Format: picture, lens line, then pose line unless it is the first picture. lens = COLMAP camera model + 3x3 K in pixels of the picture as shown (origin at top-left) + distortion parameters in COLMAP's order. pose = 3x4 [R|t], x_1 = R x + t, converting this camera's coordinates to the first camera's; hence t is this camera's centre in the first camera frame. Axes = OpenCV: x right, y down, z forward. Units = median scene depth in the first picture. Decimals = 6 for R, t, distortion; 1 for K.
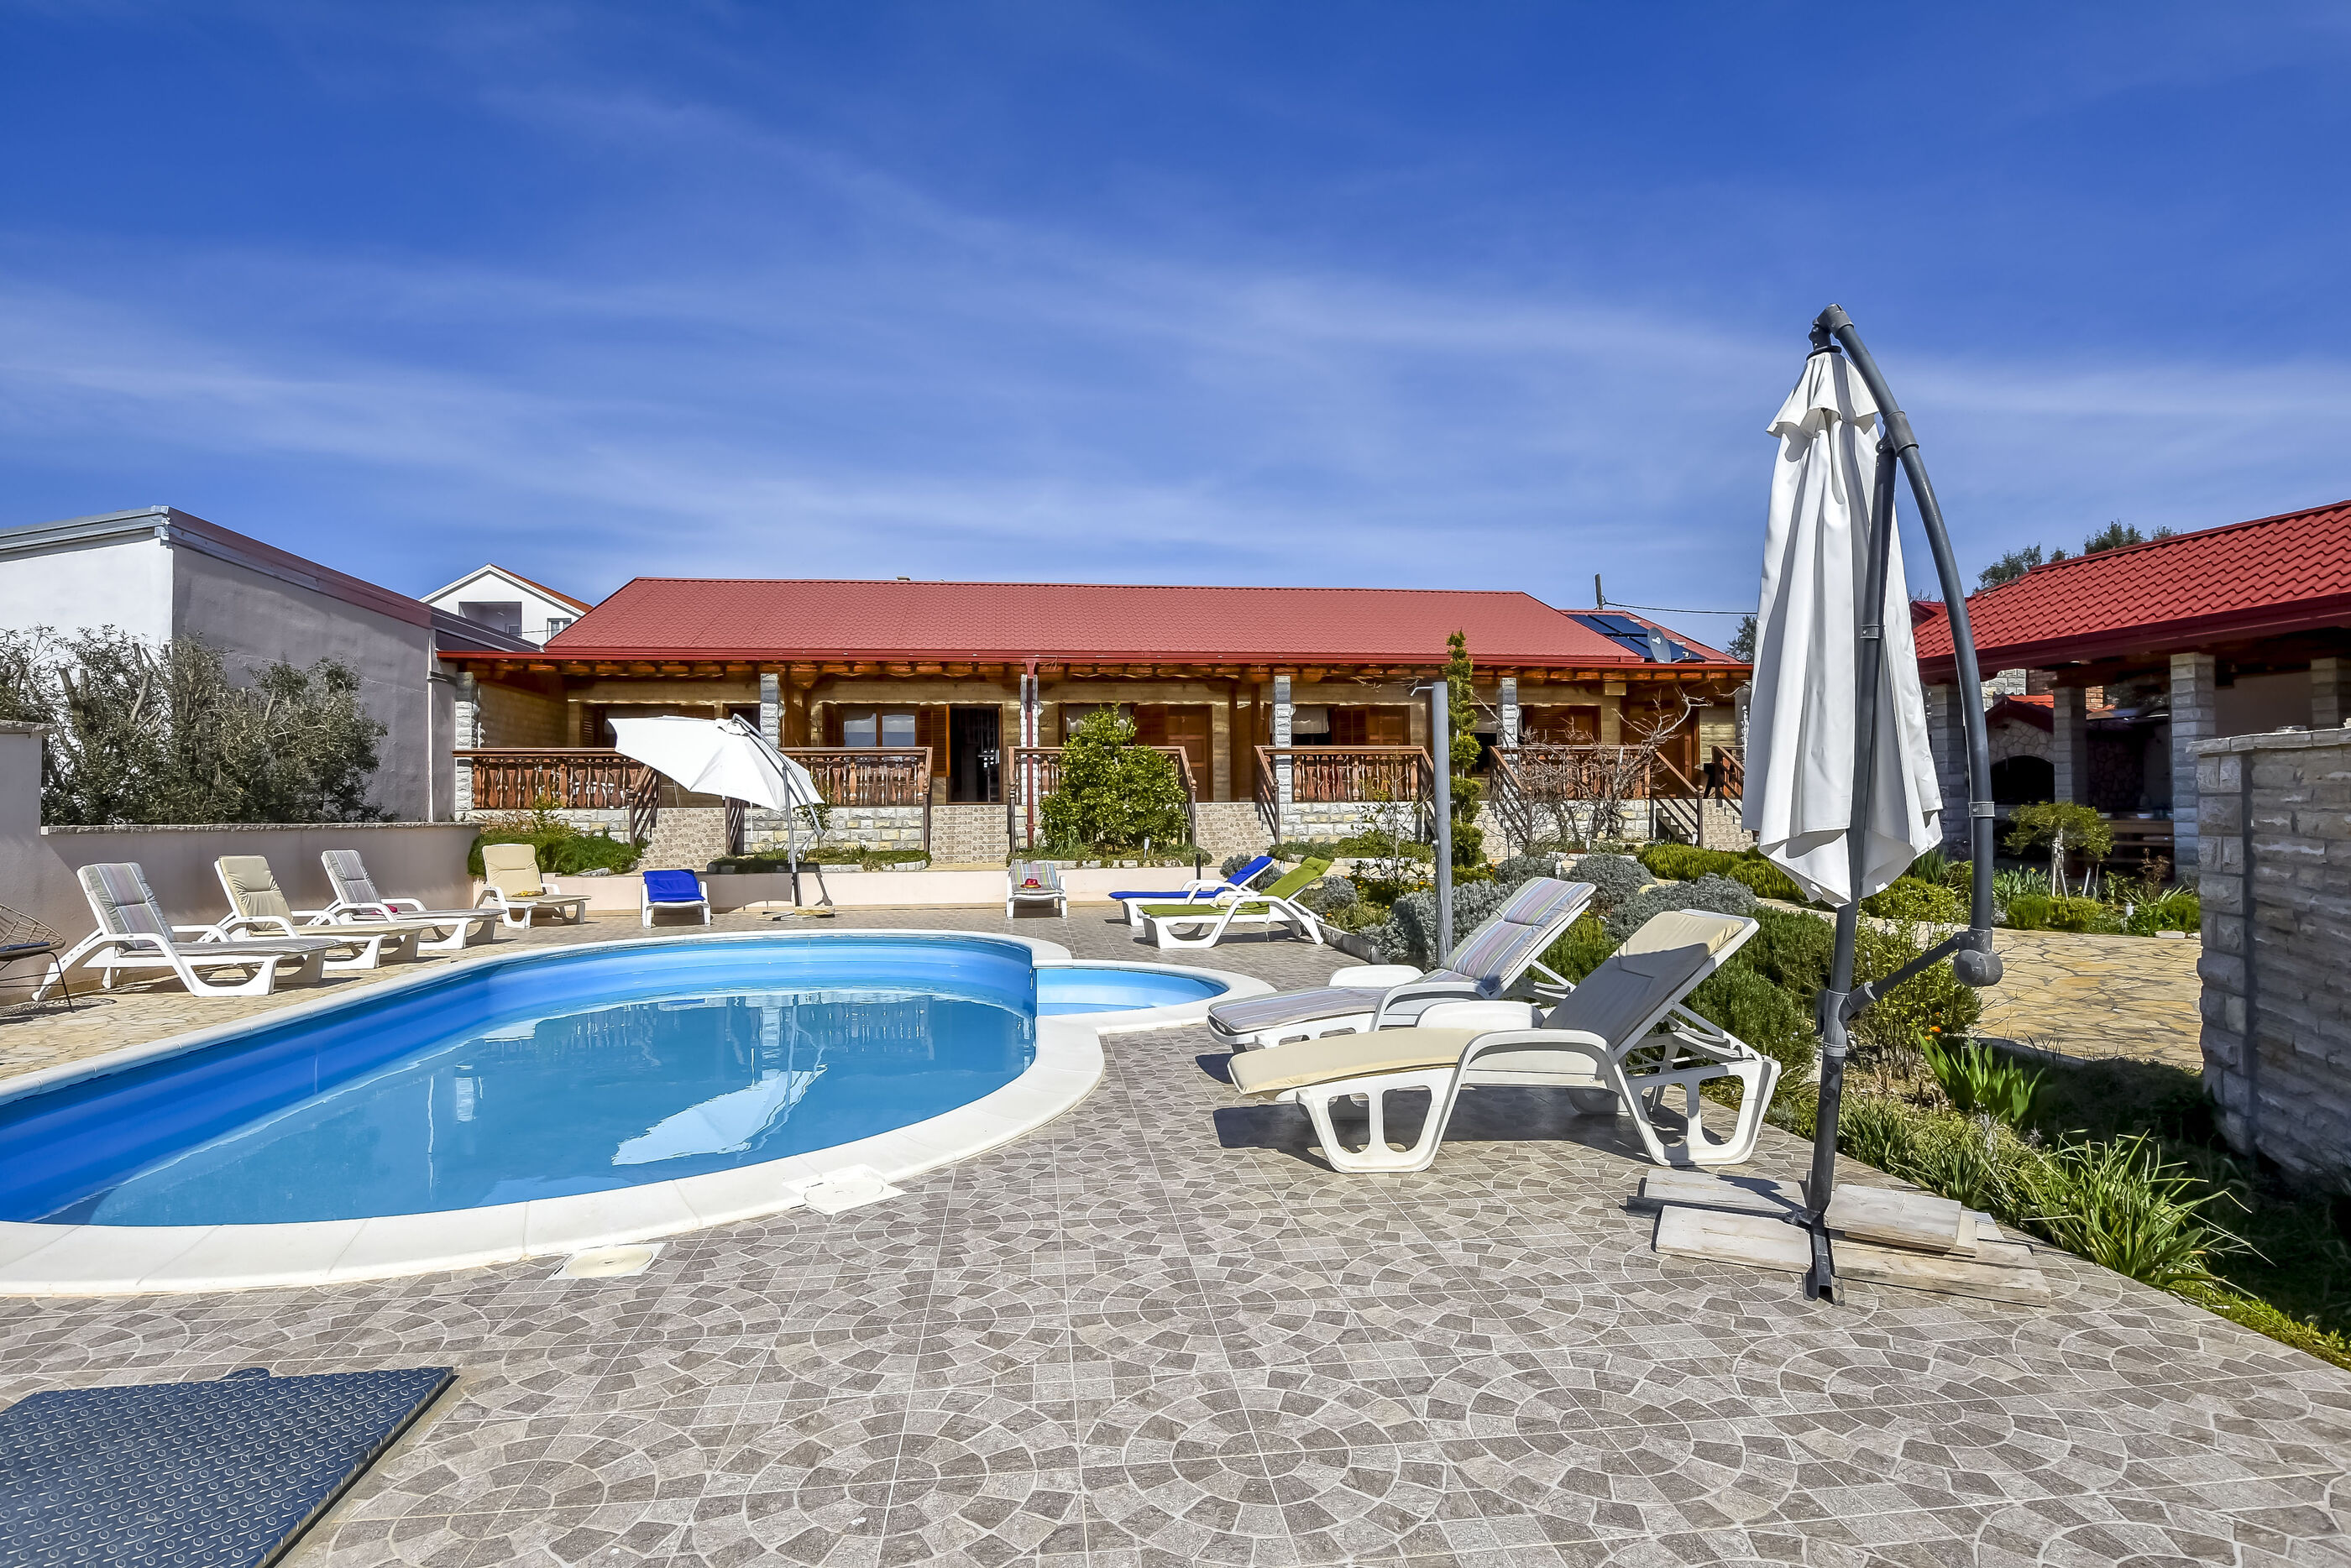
lens RADIAL K [[1246.0, 0, 1127.5], [0, 1246.0, 851.2], [0, 0, 1]] dist [-0.018112, 0.005245]
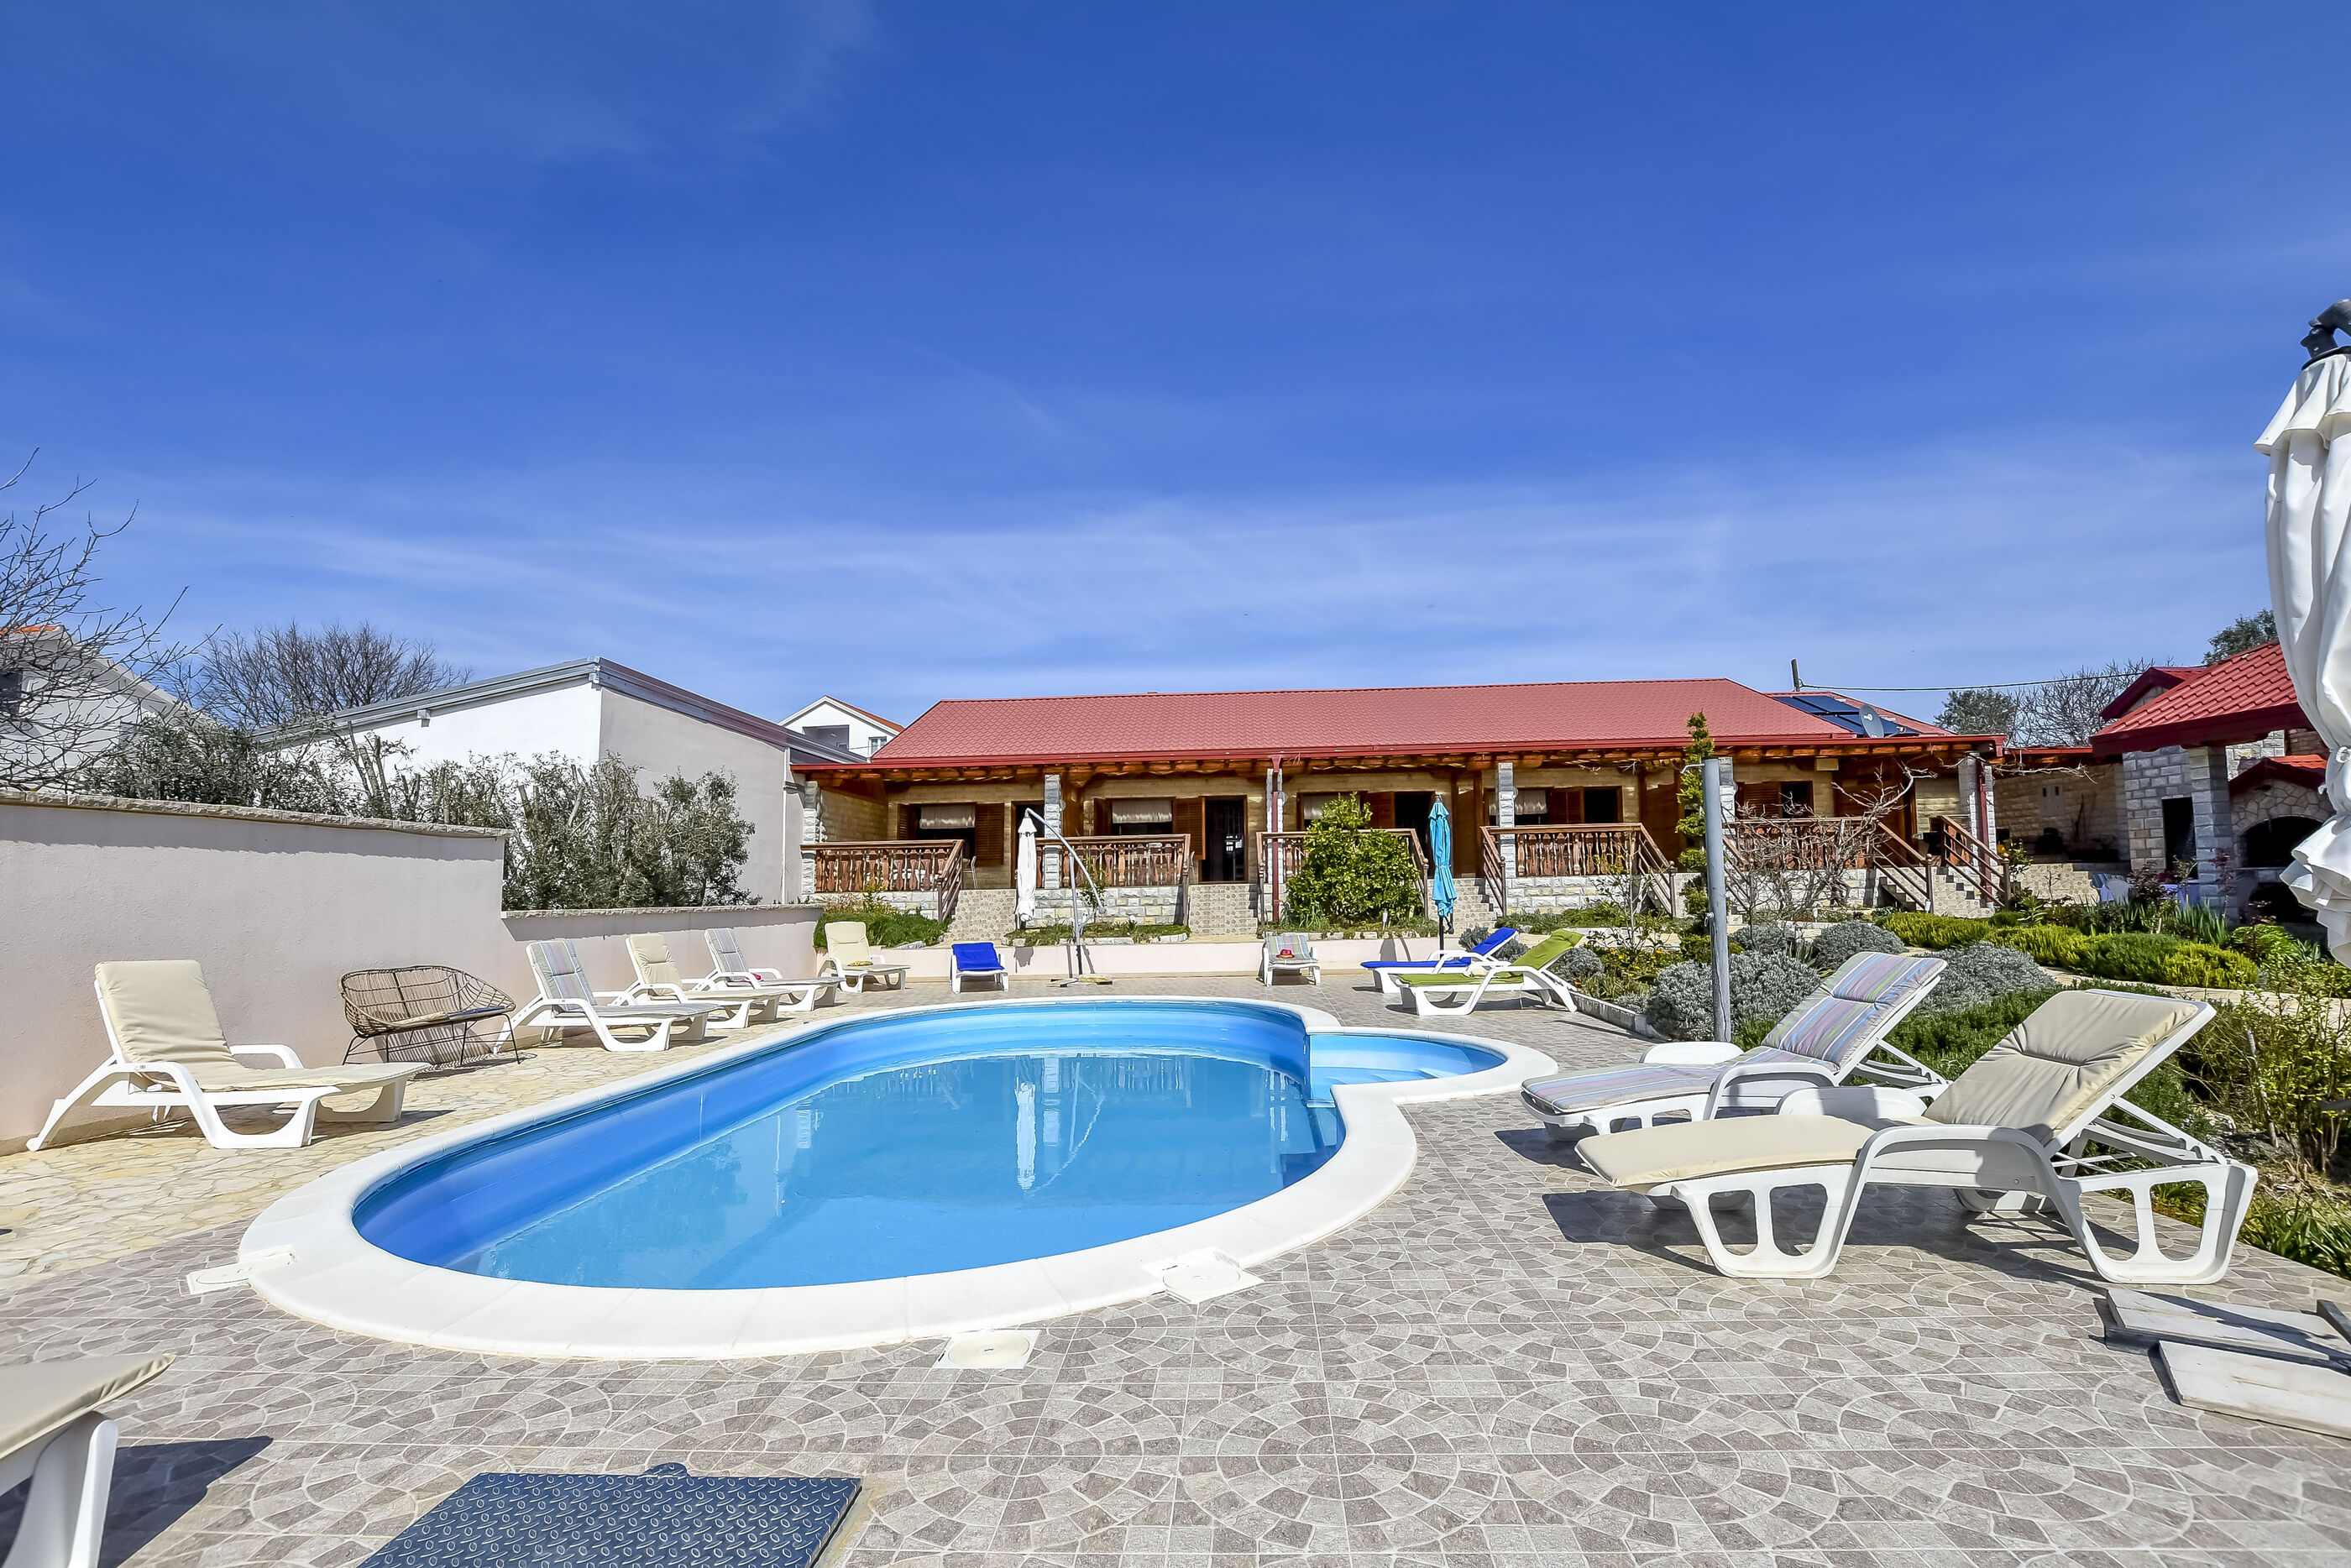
lens RADIAL K [[1075.9, 0, 1146.0], [0, 1075.9, 848.0], [0, 0, 1]] dist [-0.019098, -0.000117]
pose [[0.983628, -0.020242, -0.179072, -0.020573], [0.007710, 0.997489, -0.070405, -0.001502], [0.180047, 0.067872, 0.981314, 0.023523]]
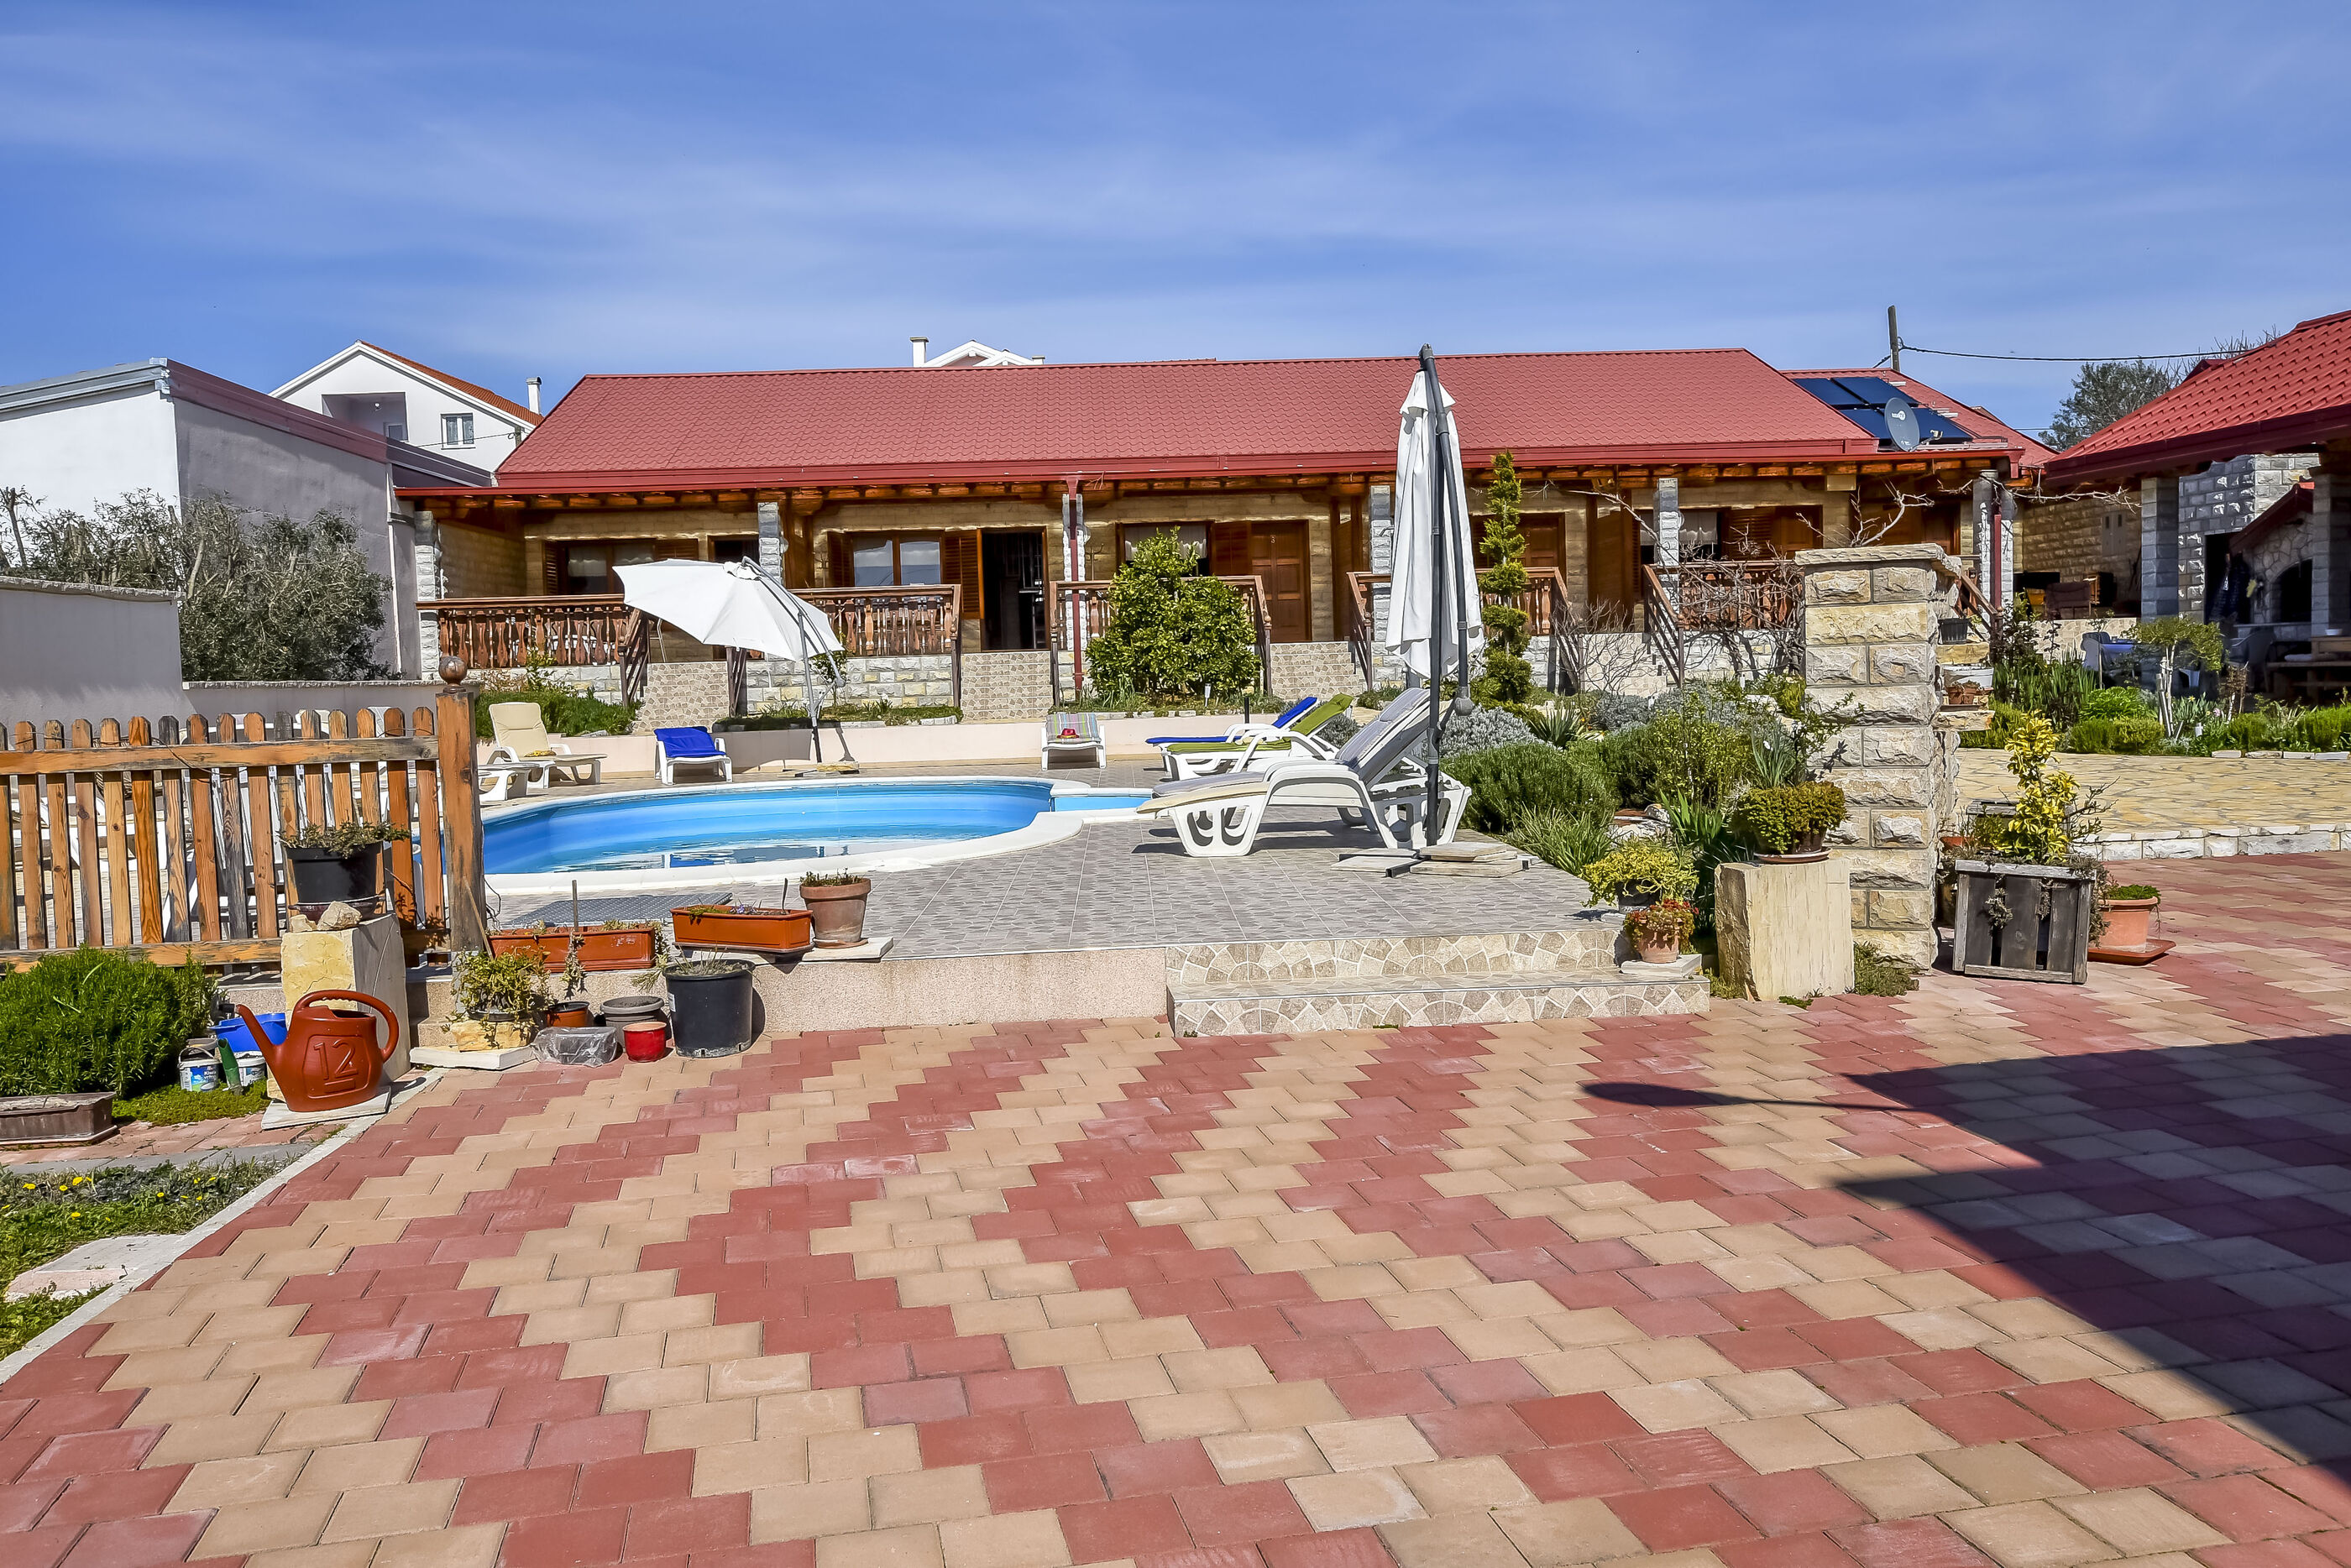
lens RADIAL K [[1839.2, 0, 1141.2], [0, 1839.2, 898.4], [0, 0, 1]] dist [-0.007882, 0.003154]
pose [[0.997668, -0.014035, -0.066794, 0.050945], [0.020290, 0.995375, 0.093901, 0.015540], [0.065167, -0.095037, 0.993338, -0.277542]]
